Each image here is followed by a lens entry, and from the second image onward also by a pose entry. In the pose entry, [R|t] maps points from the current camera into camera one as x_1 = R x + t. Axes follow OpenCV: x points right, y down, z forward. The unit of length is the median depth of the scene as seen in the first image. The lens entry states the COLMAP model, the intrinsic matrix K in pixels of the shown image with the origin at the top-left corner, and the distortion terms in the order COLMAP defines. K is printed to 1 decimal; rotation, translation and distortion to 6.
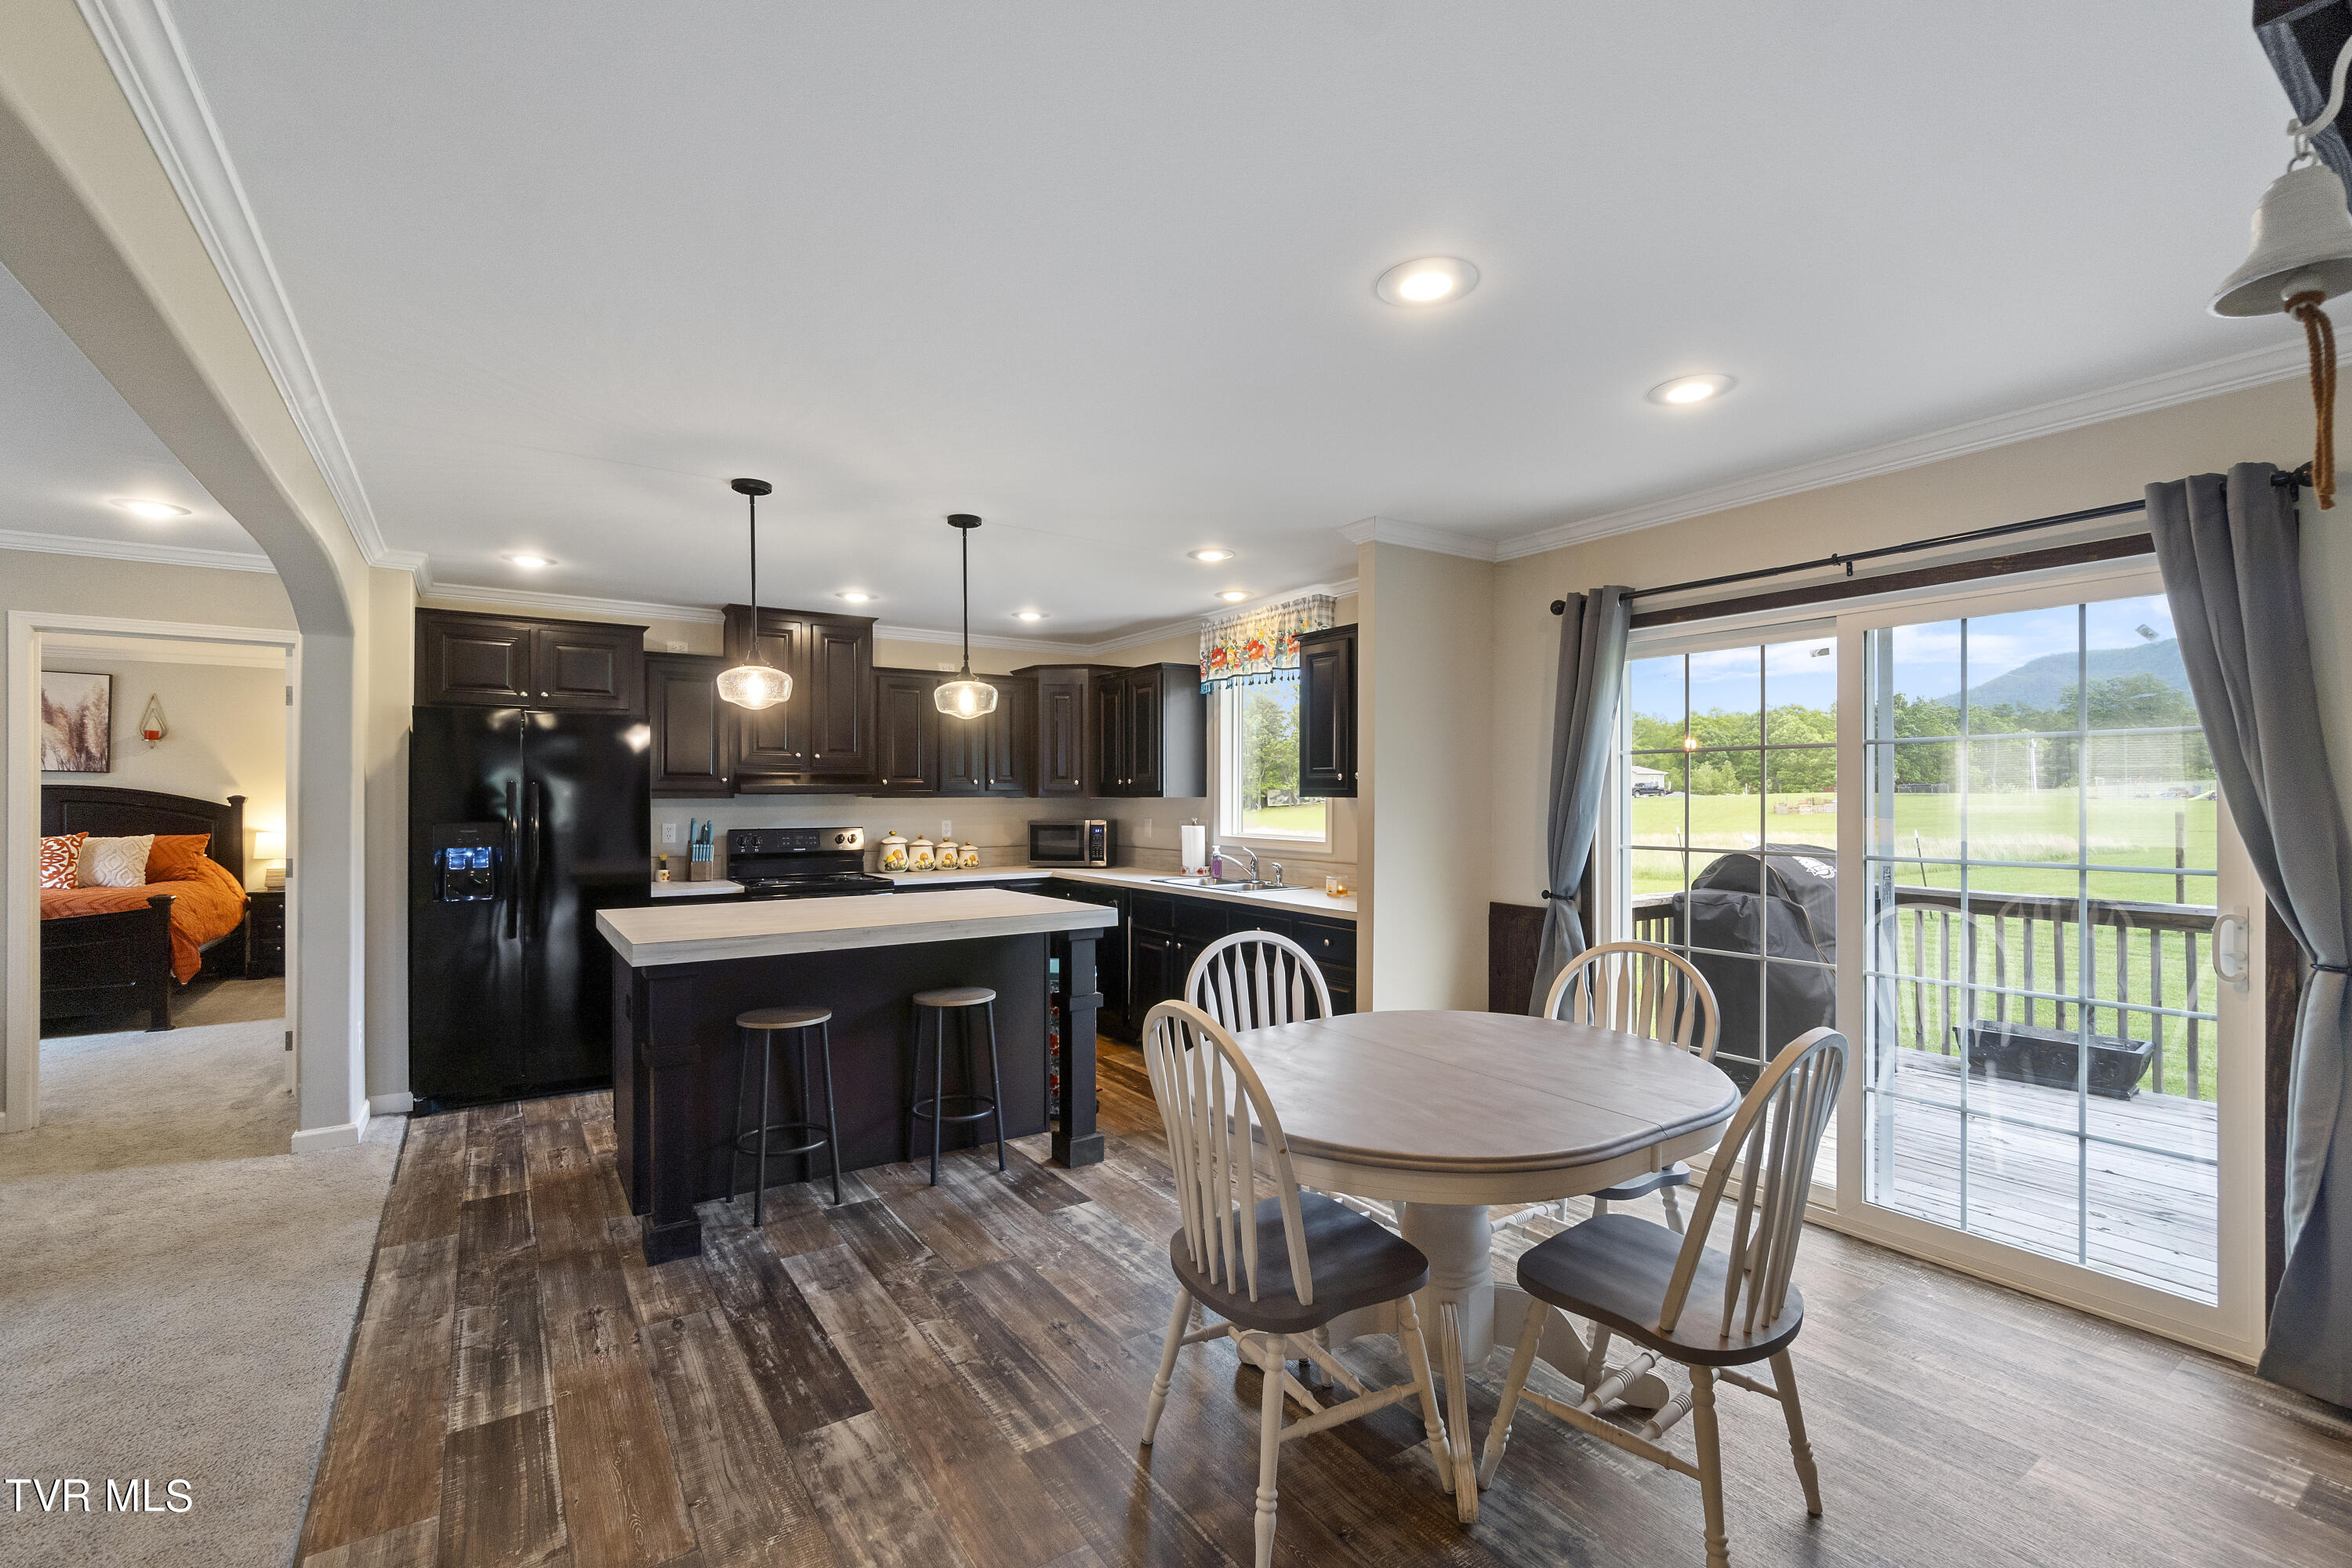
lens RADIAL K [[1016.6, 0, 1173.2], [0, 1016.6, 796.5], [0, 0, 1]] dist [-0.003602, 0.000263]
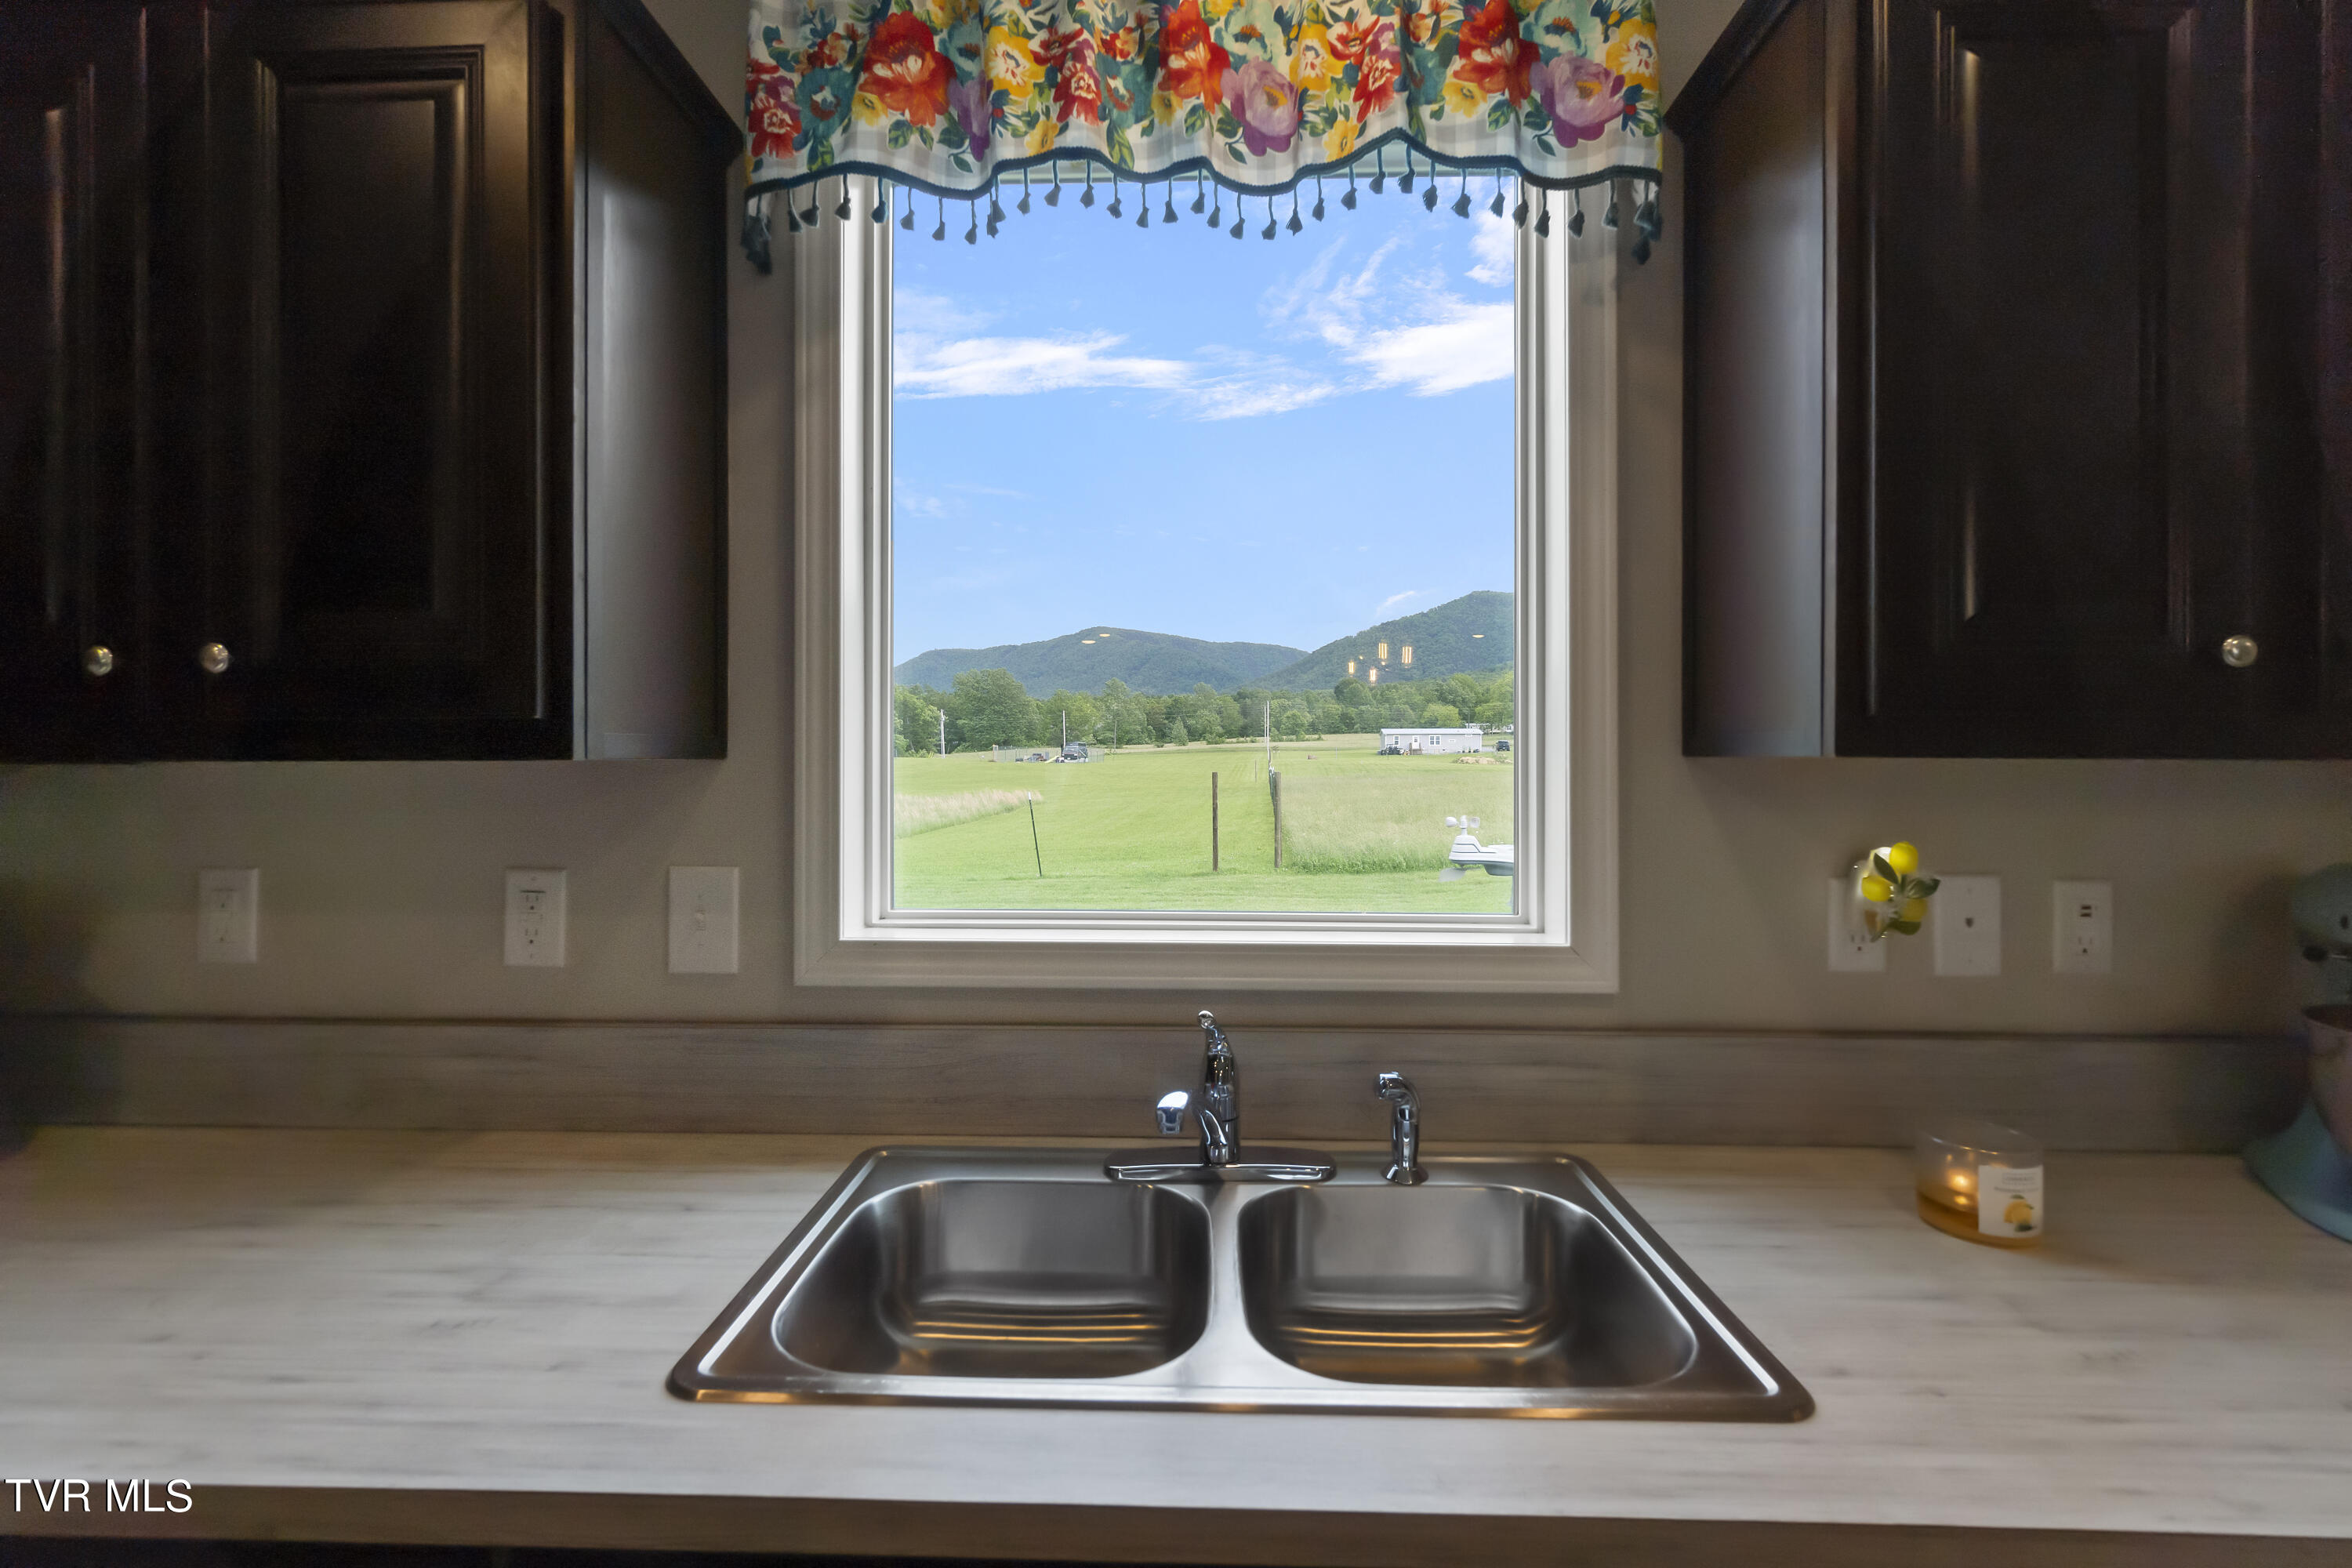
lens RADIAL K [[1024.7, 0, 1177.2], [0, 1024.7, 760.9], [0, 0, 1]] dist [0.000155, 0.000133]
pose [[0.583104, -0.001400, 0.812396, -0.122435], [0.000633, 0.999999, 0.001269, 0.001297], [-0.812397, -0.000226, 0.583104, 1.151364]]
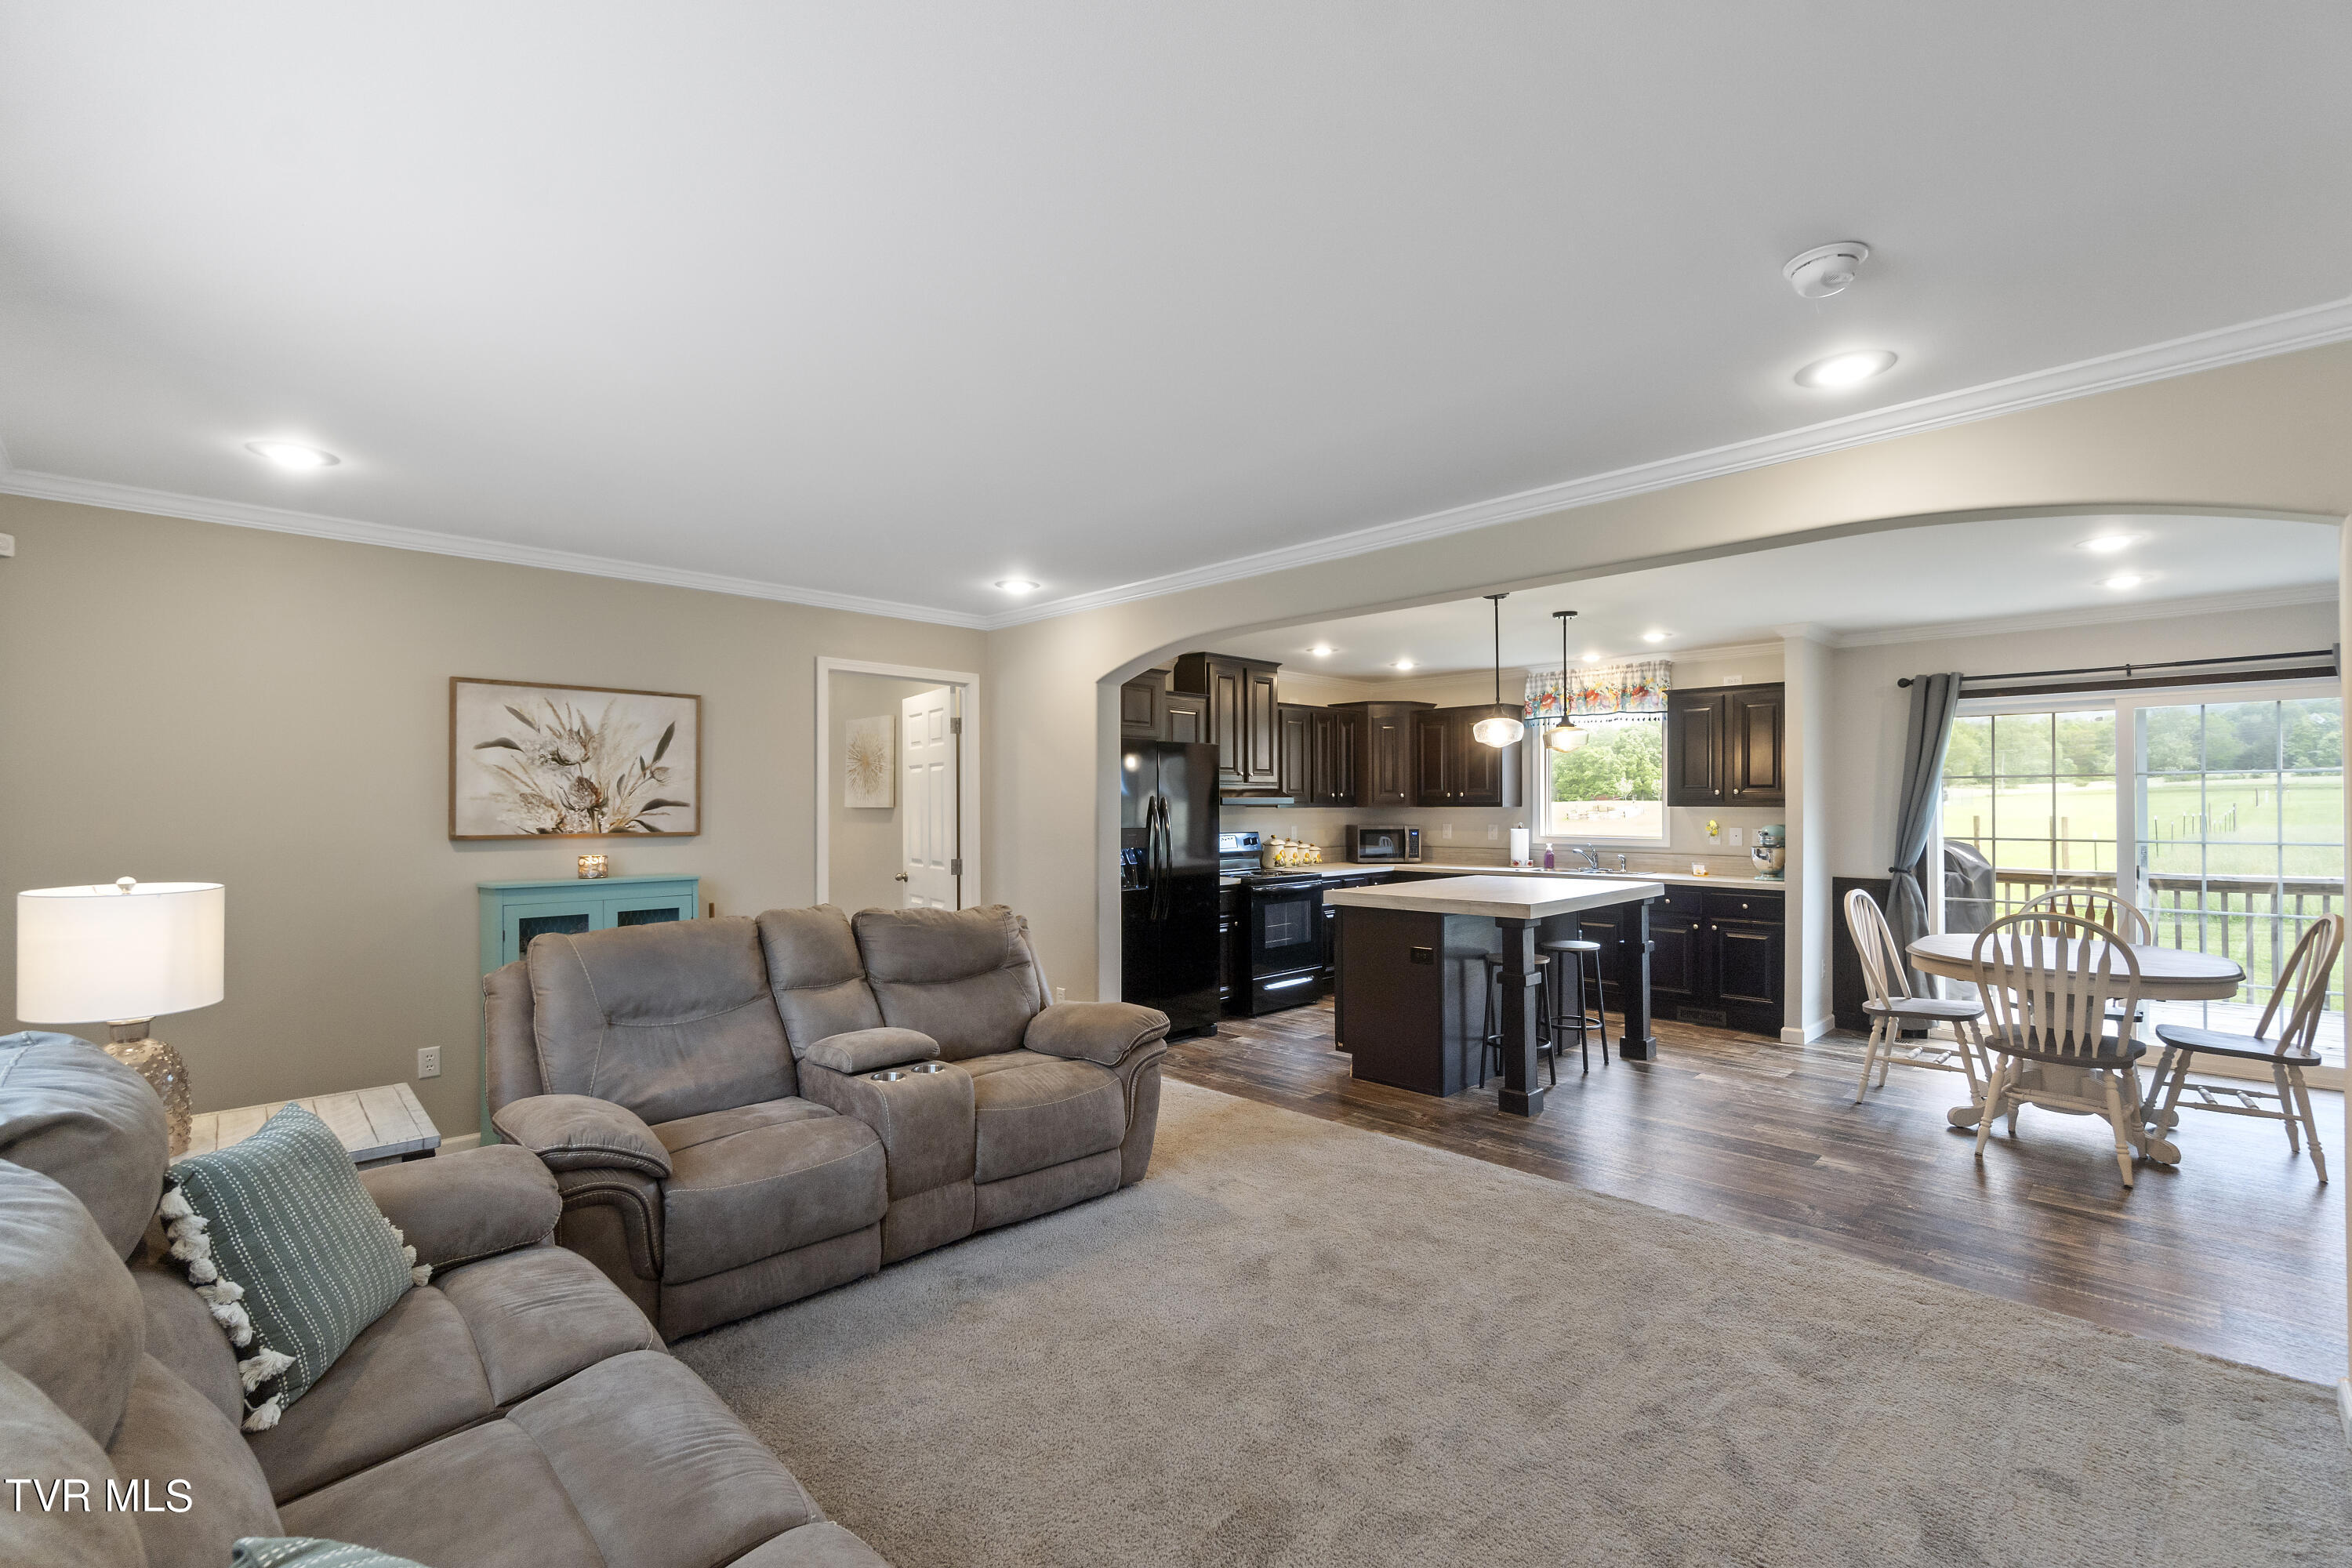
lens RADIAL K [[1016.6, 0, 1173.2], [0, 1016.6, 796.5], [0, 0, 1]] dist [-0.003602, 0.000263]
pose [[0.982071, -0.000719, 0.188512, -0.938471], [0.002121, 0.999972, -0.007233, -0.005294], [-0.188502, 0.007503, 0.982044, -0.281902]]
